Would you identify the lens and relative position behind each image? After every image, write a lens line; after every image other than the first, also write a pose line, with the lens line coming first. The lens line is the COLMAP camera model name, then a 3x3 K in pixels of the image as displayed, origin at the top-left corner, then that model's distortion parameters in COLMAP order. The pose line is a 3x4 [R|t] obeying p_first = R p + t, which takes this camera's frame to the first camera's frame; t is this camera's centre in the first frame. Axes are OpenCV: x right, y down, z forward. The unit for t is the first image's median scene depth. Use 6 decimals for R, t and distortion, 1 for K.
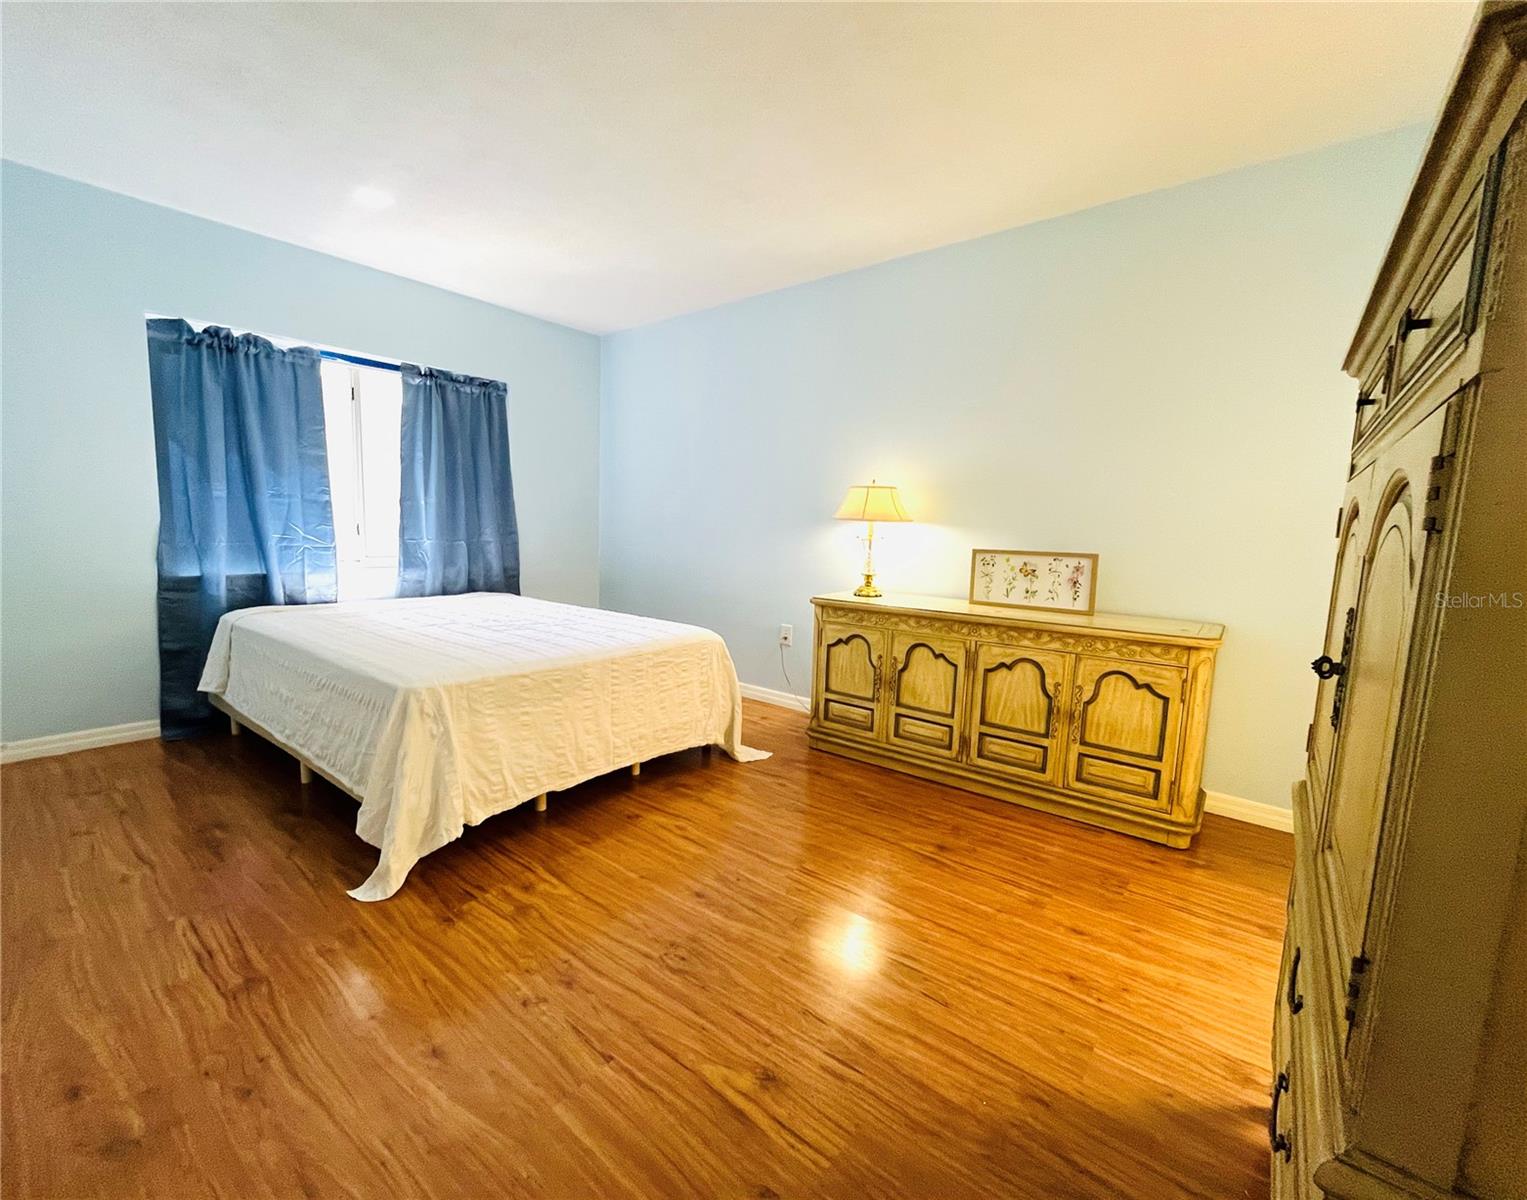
lens RADIAL K [[621.2, 0, 763.5], [0, 621.2, 600.0], [0, 0, 1]] dist [-0.001585, -0.000006]
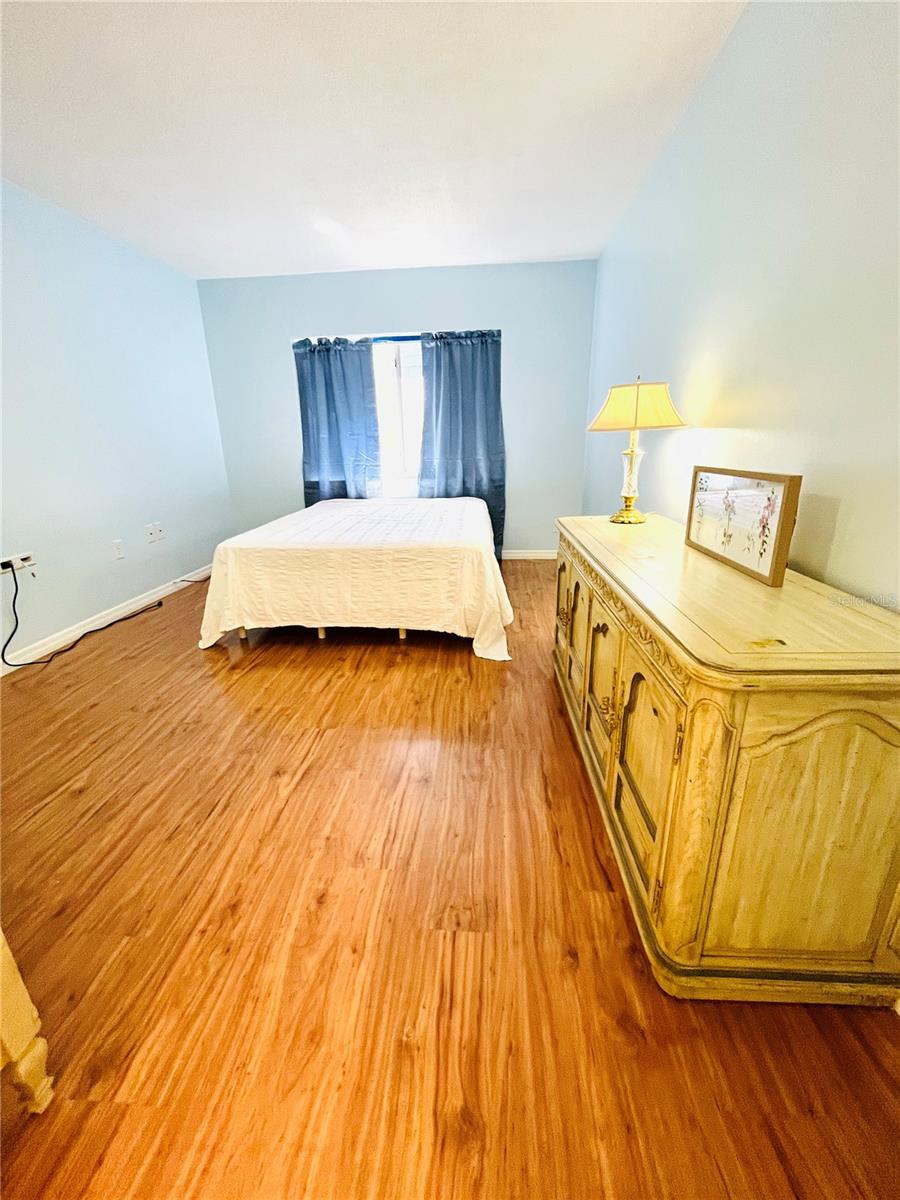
lens RADIAL K [[484.4, 0, 450.0], [0, 484.4, 600.0], [0, 0, 1]] dist [-0.001002, 0.000200]
pose [[0.585219, 0.214043, -0.782115, 0.590184], [-0.058399, 0.973153, 0.222628, -0.037478], [0.808769, -0.084612, 0.582008, 0.420709]]
